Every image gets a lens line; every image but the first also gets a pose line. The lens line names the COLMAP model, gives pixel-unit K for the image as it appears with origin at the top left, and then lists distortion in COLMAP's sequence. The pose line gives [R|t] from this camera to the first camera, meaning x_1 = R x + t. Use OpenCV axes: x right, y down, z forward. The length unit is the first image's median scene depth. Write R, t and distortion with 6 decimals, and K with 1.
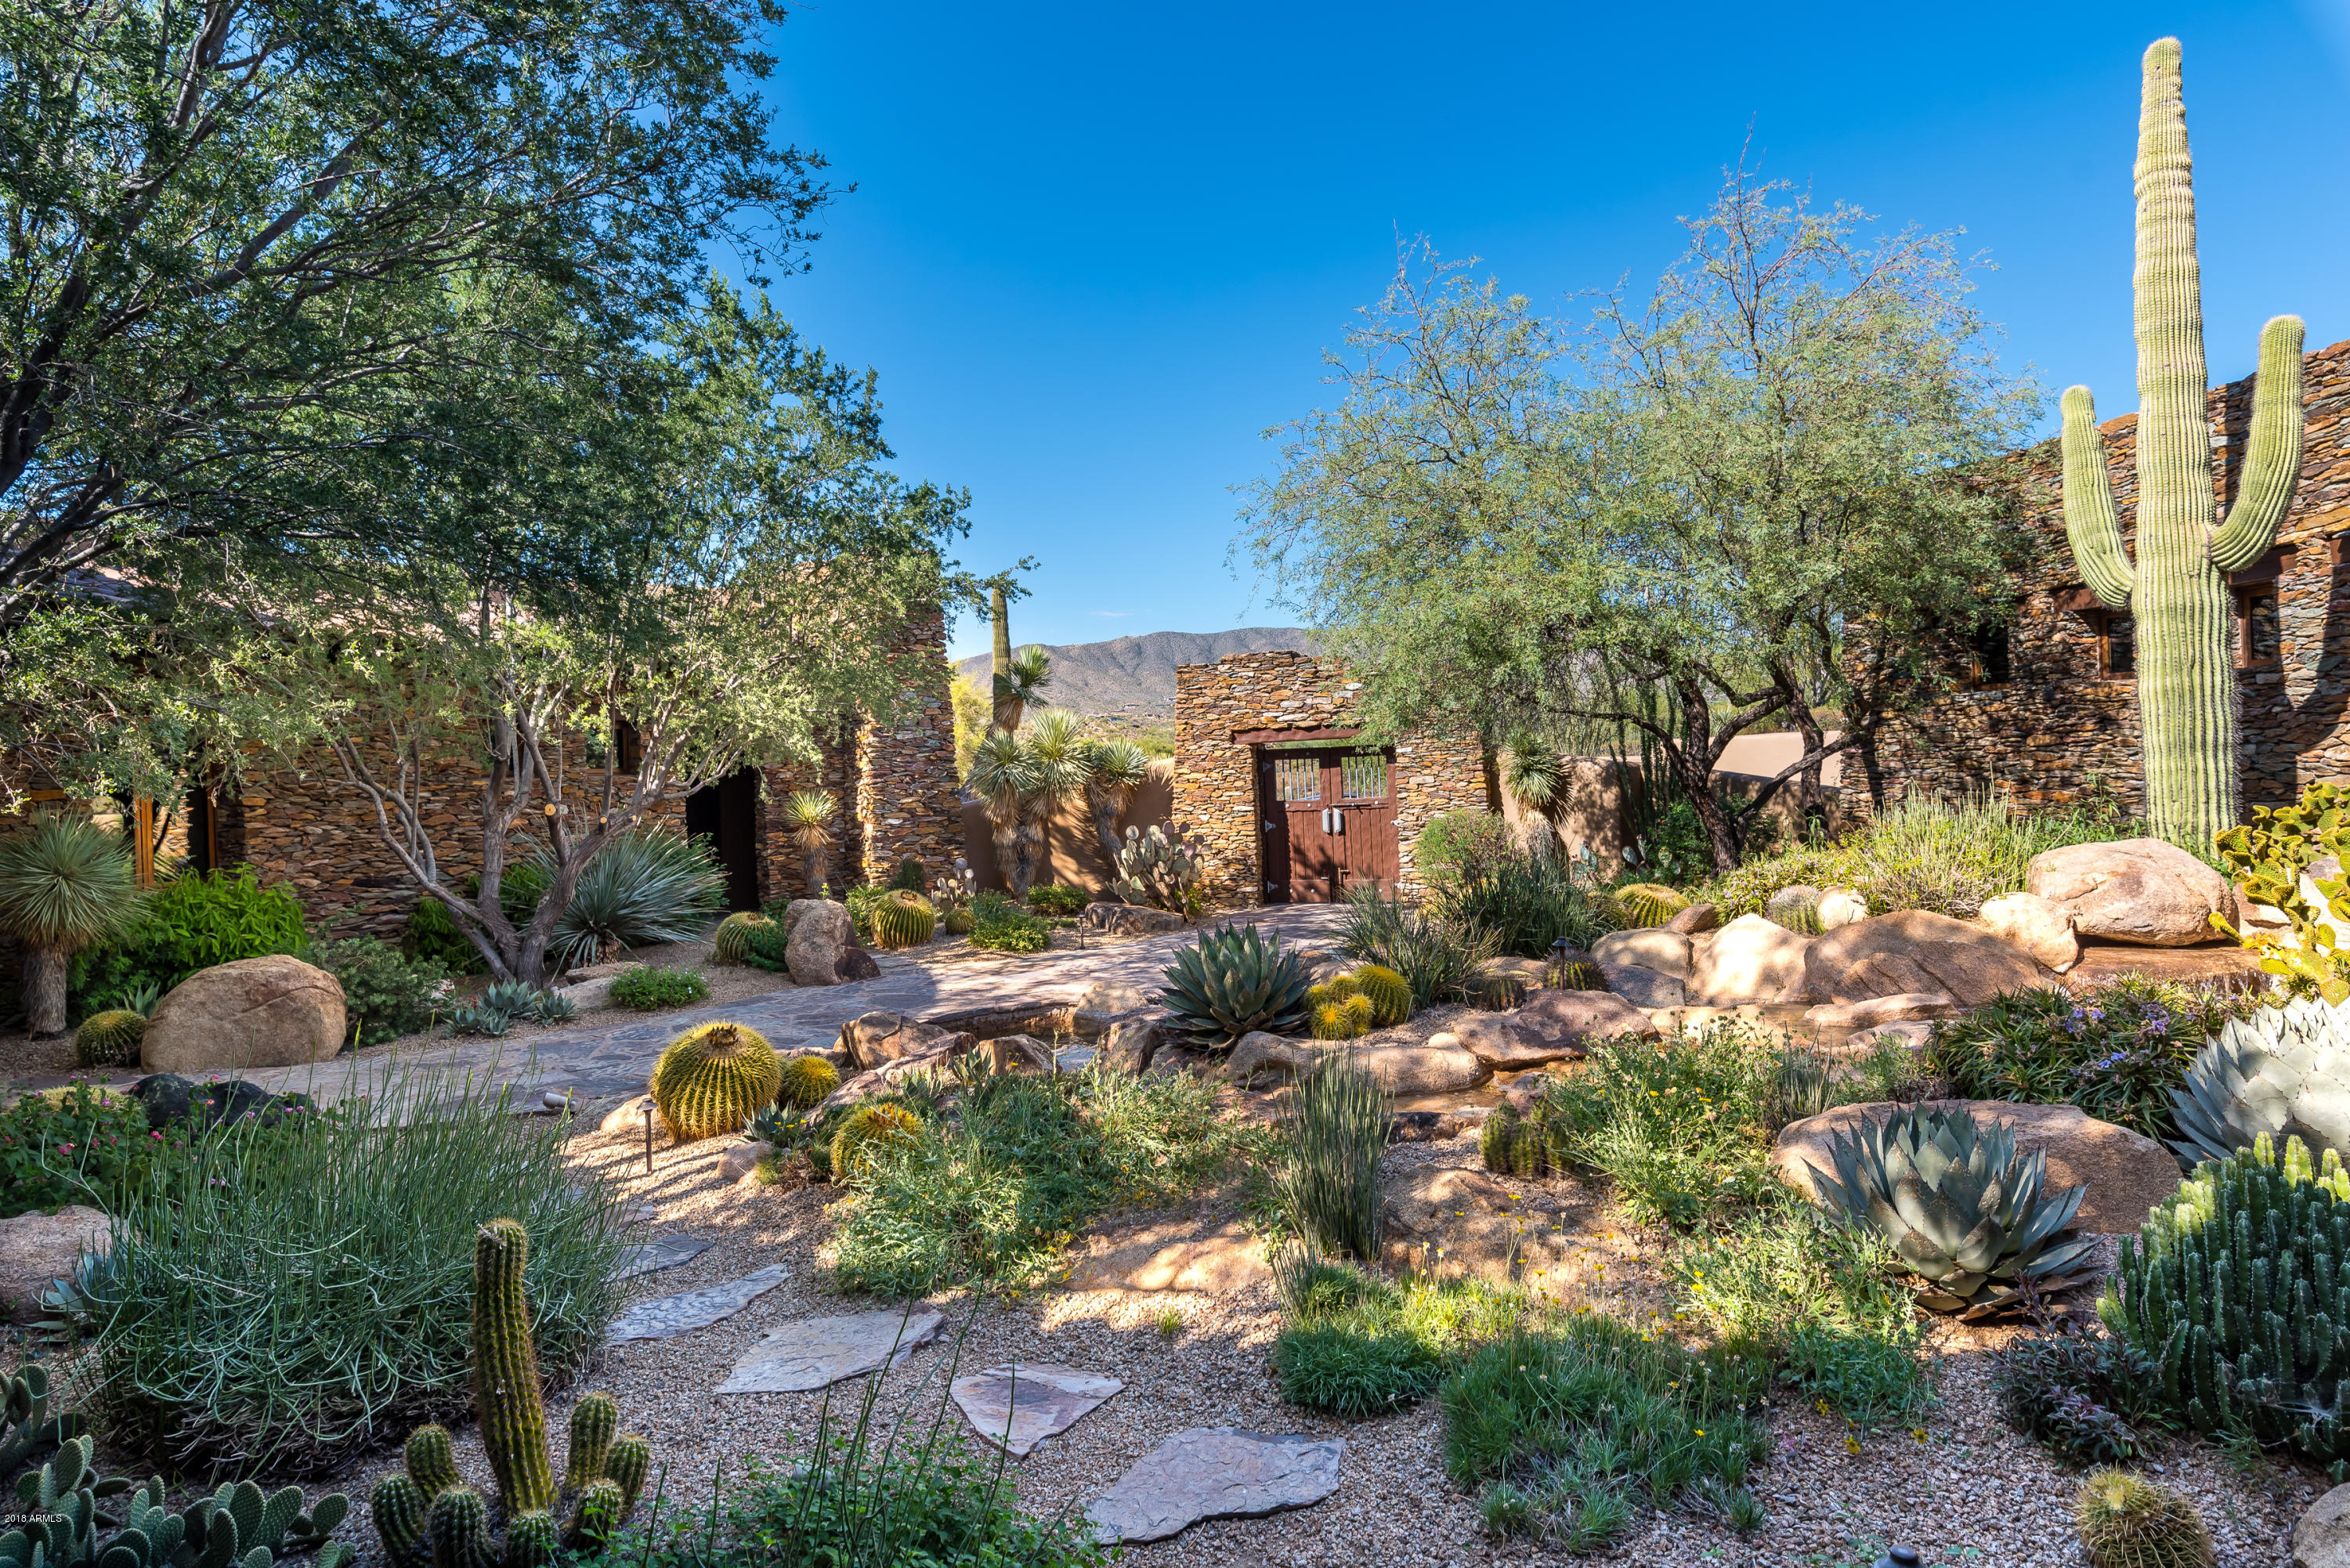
lens RADIAL K [[1286.1, 0, 1174.5], [0, 1286.1, 784.1], [0, 0, 1]] dist [0.000381, 0.000079]
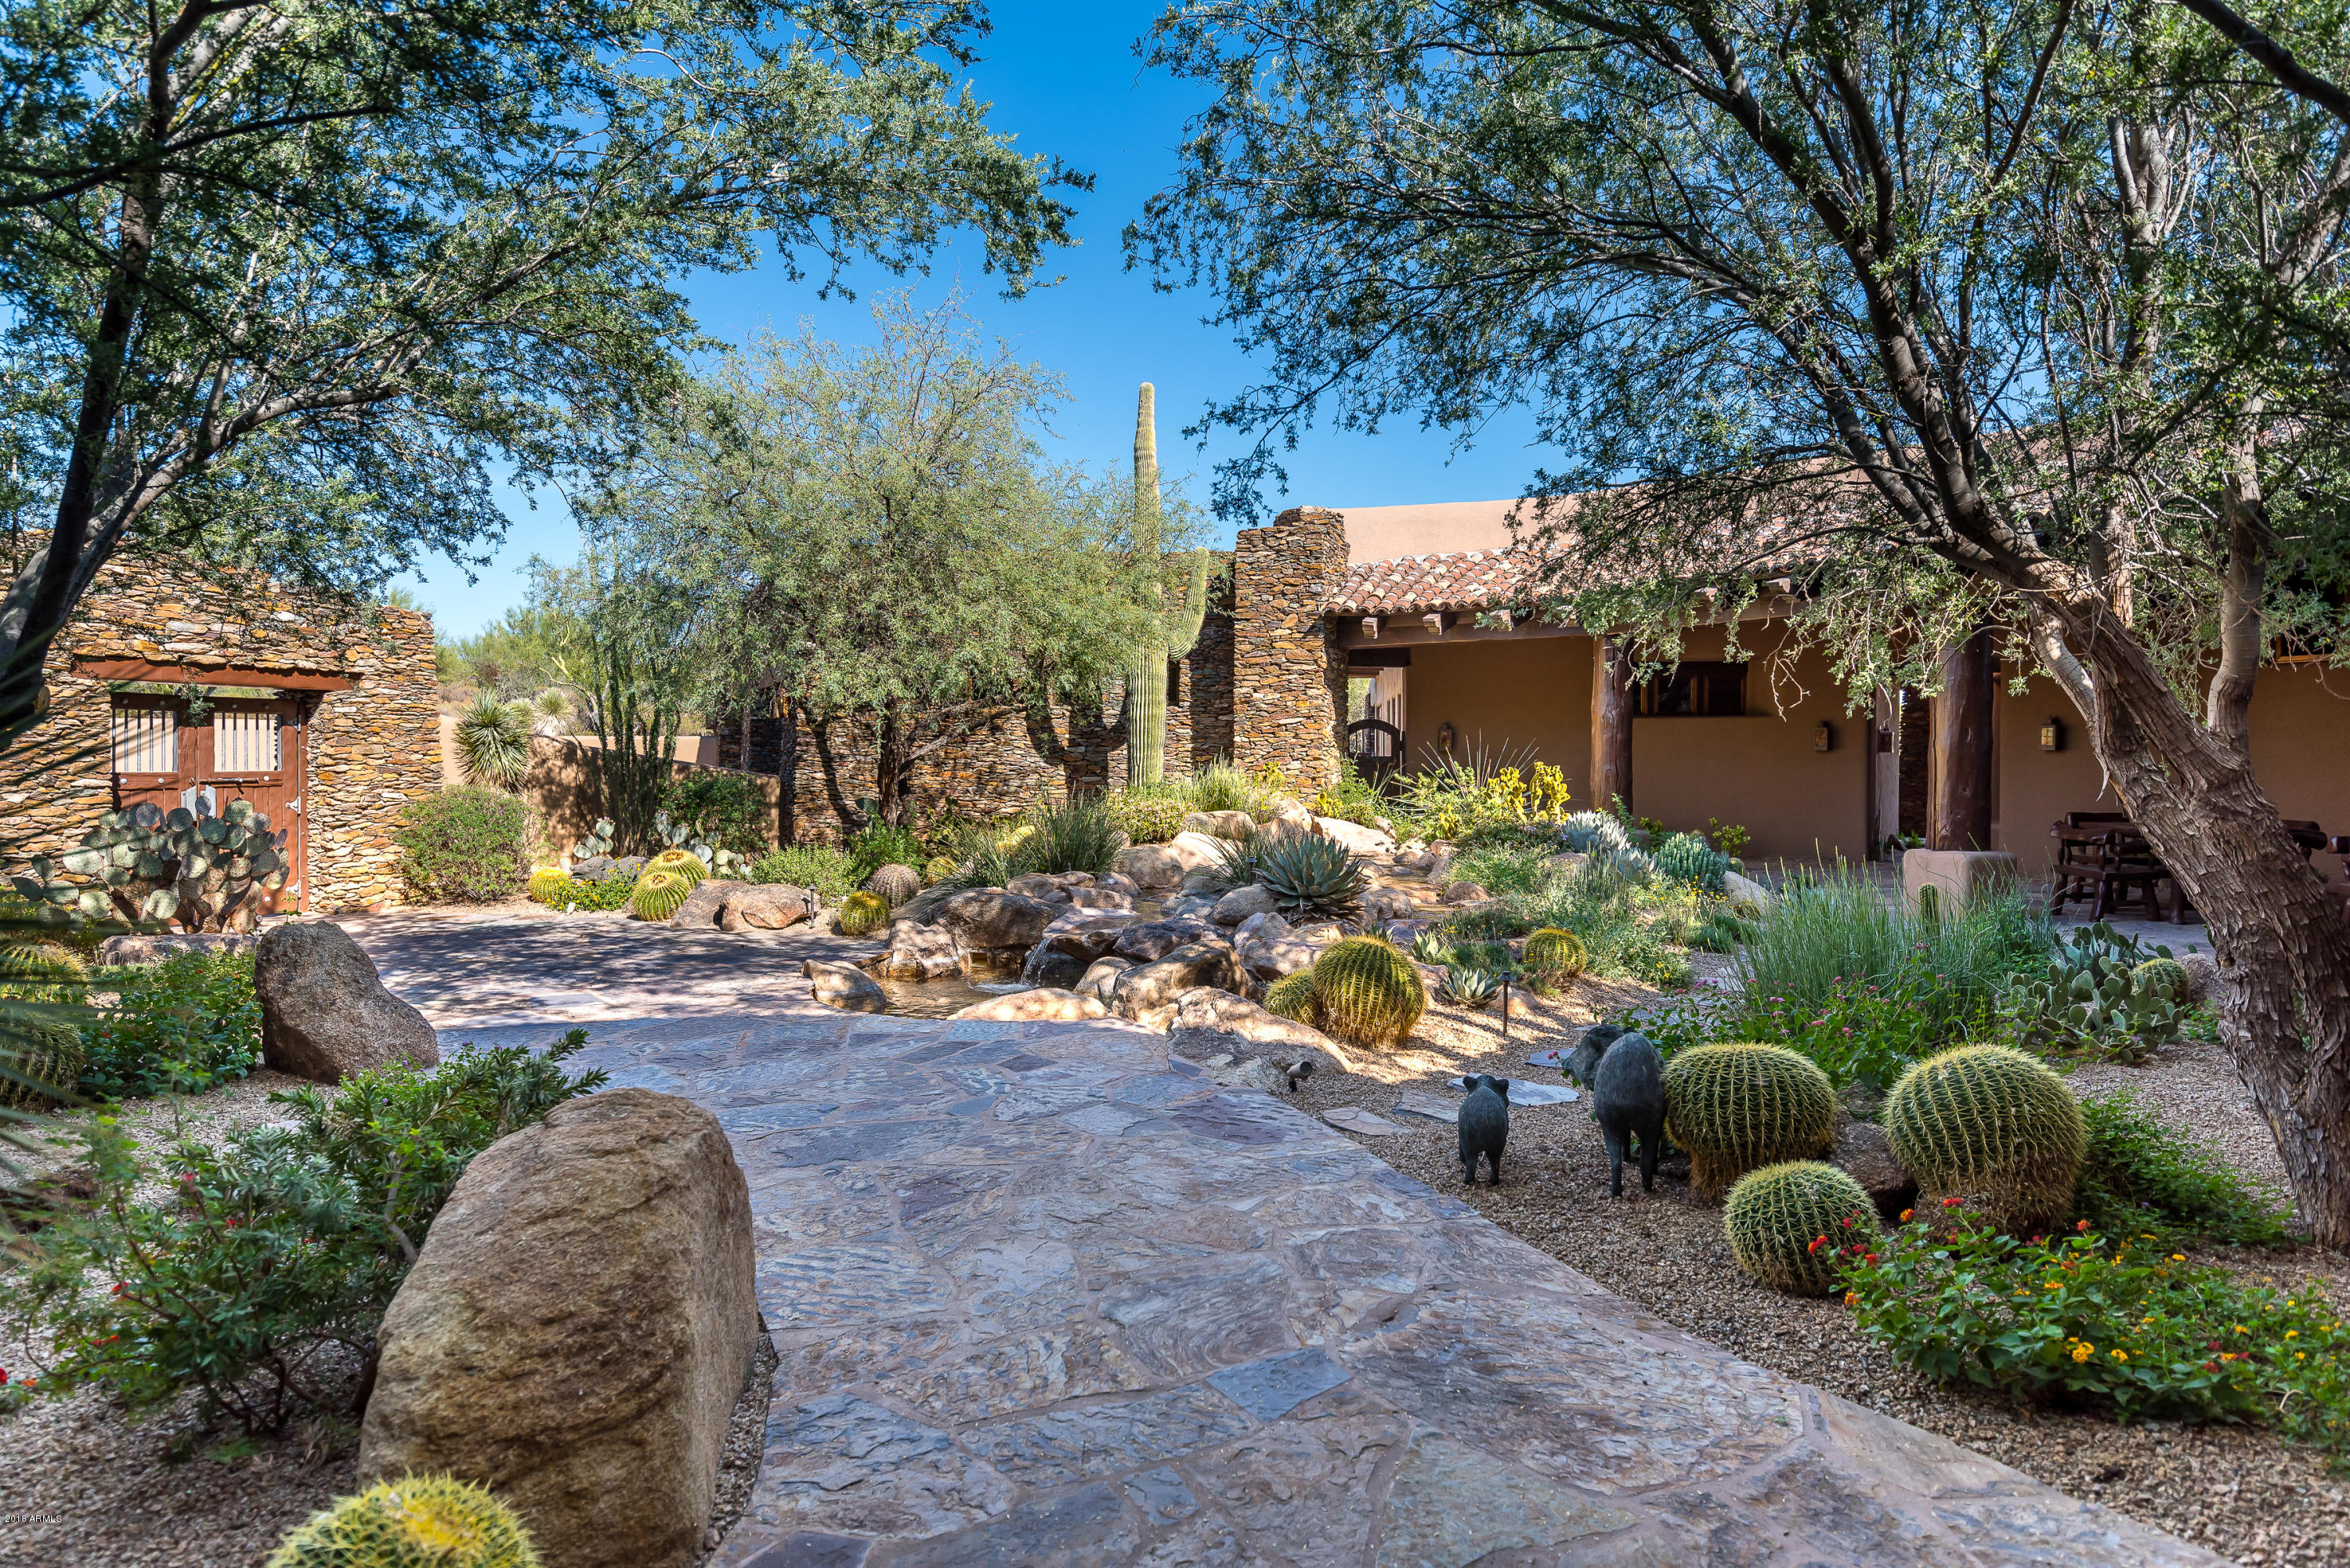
lens RADIAL K [[1286.1, 0, 1174.4], [0, 1286.1, 791.2], [0, 0, 1]] dist [0.000381, 0.000079]
pose [[-0.032361, 0.008003, 0.999444, -0.654469], [-0.000300, 0.999968, -0.008016, 0.030679], [-0.999476, -0.000559, -0.032358, 0.566073]]
